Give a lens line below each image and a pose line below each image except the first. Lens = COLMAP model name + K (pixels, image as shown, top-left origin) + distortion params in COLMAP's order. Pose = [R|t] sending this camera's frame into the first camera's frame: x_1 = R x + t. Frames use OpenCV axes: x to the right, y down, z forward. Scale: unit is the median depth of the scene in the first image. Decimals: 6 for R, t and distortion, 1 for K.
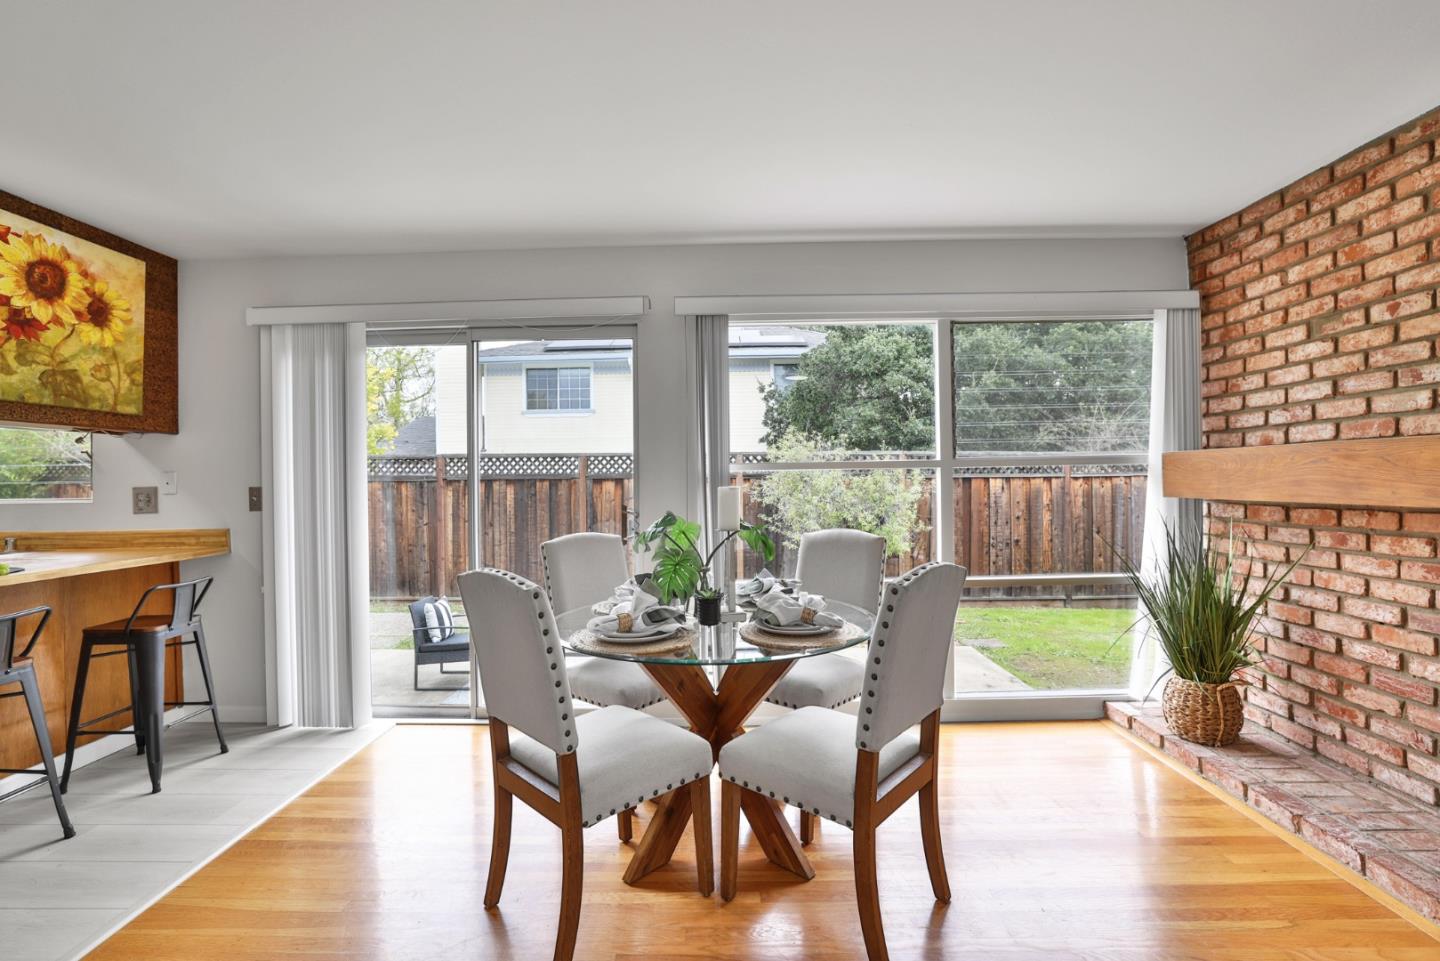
lens RADIAL K [[658.2, 0, 719.0], [0, 658.2, 479.9], [0, 0, 1]] dist [-0.035372, 0.014428]
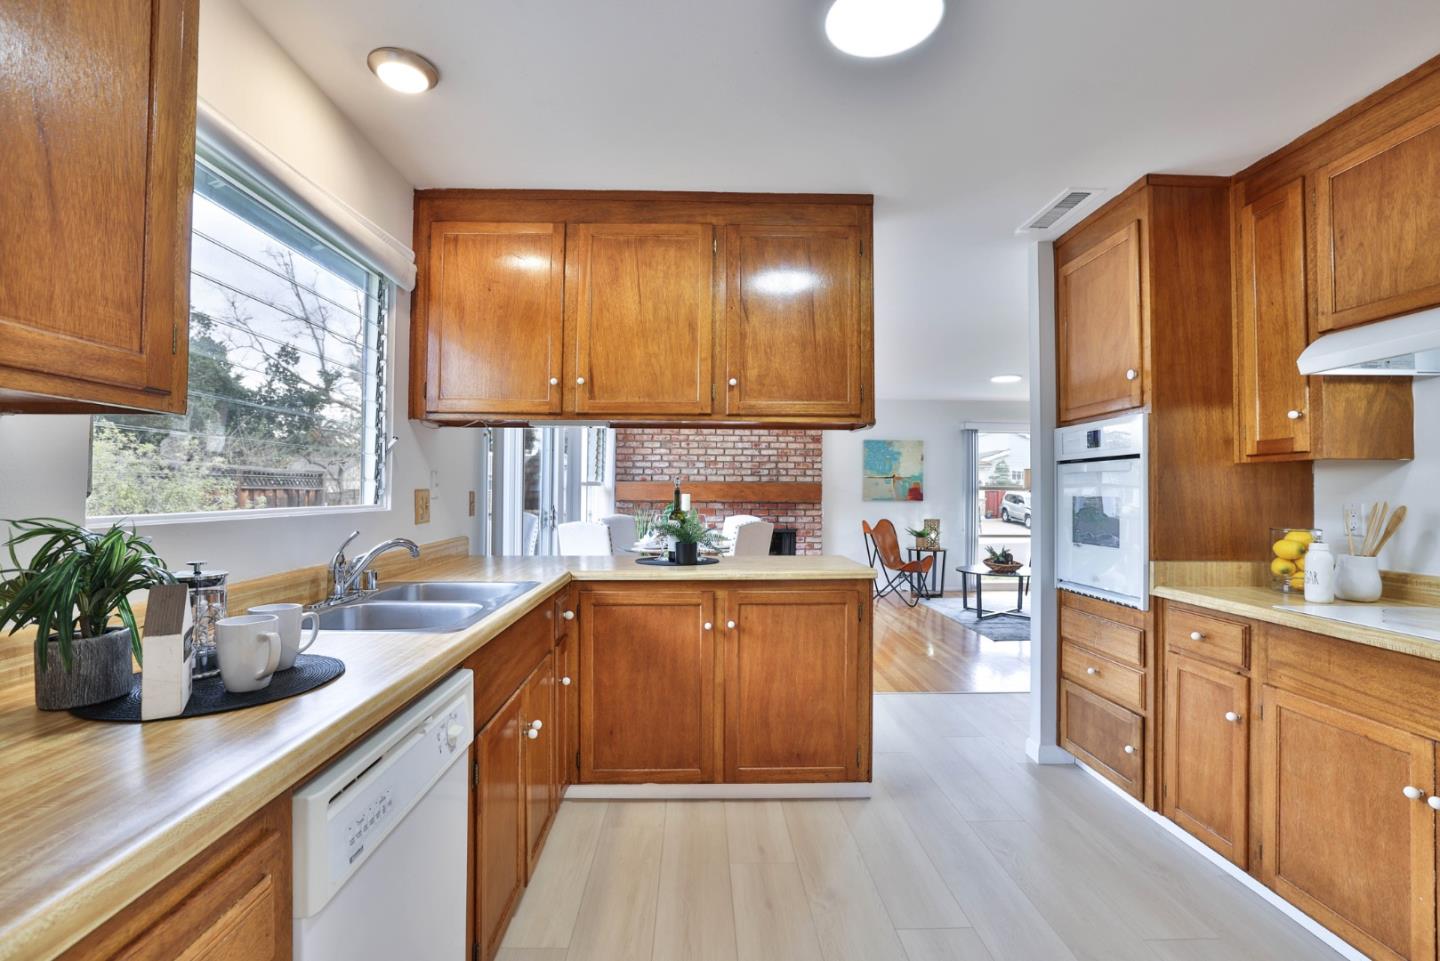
lens RADIAL K [[658.2, 0, 719.5], [0, 658.2, 481.8], [0, 0, 1]] dist [-0.035372, 0.014428]
pose [[-0.042643, 0.024289, 0.998795, -1.934023], [-0.005273, 0.999685, -0.024535, 0.017877], [-0.999076, -0.006313, -0.042502, 0.750681]]
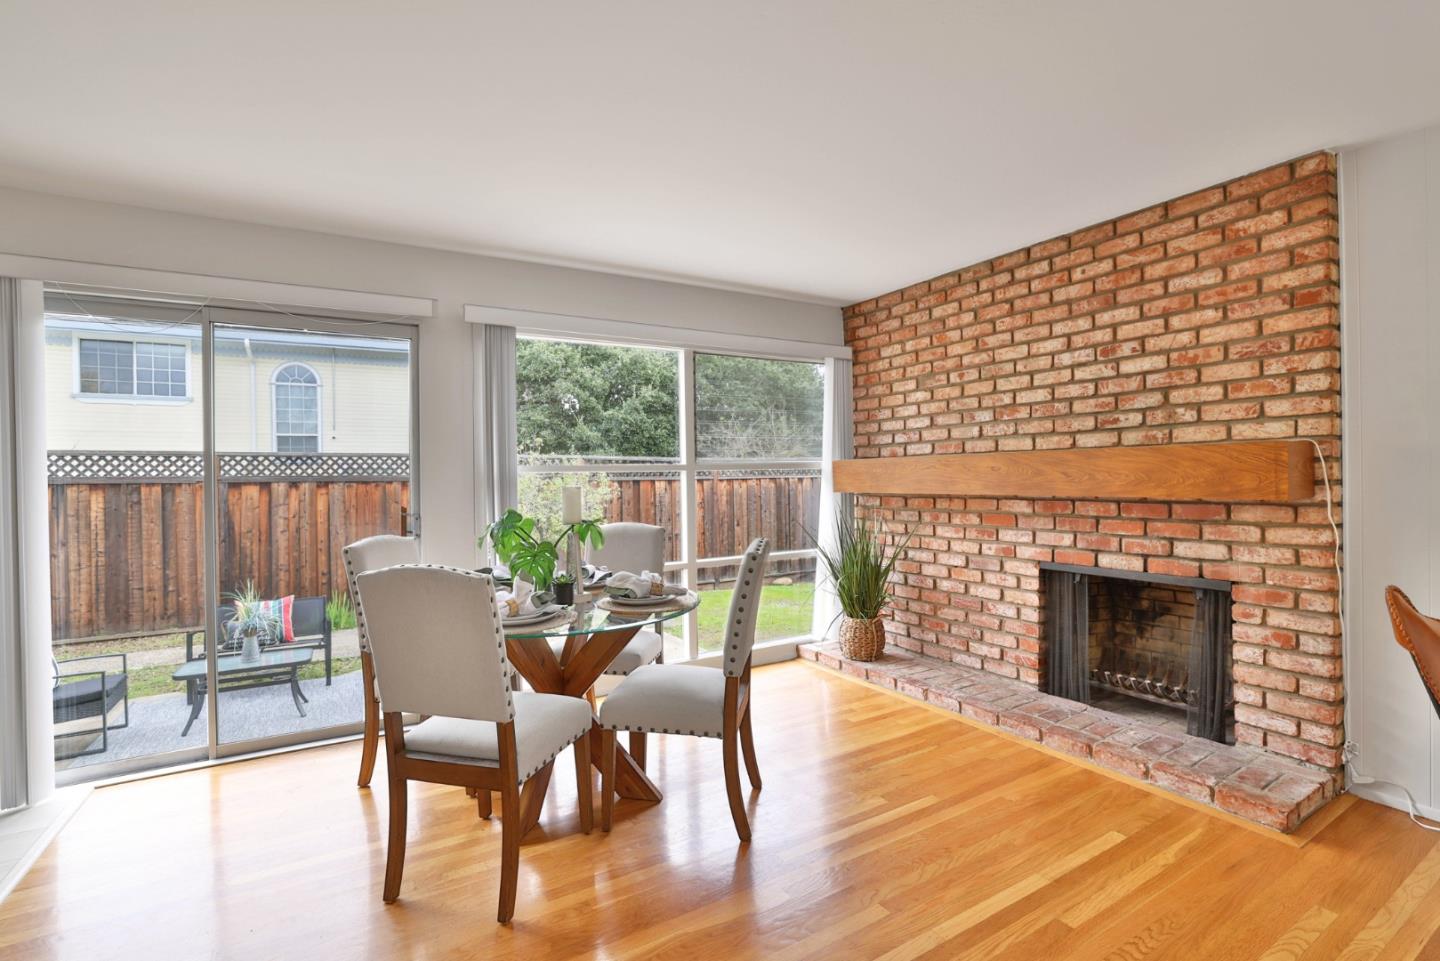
lens RADIAL K [[658.2, 0, 719.1], [0, 658.2, 479.5], [0, 0, 1]] dist [-0.035372, 0.014428]
pose [[0.853525, -0.002053, 0.521048, -0.279242], [0.005251, 0.999975, -0.004661, 0.004091], [-0.521025, 0.006715, 0.853515, -0.086623]]
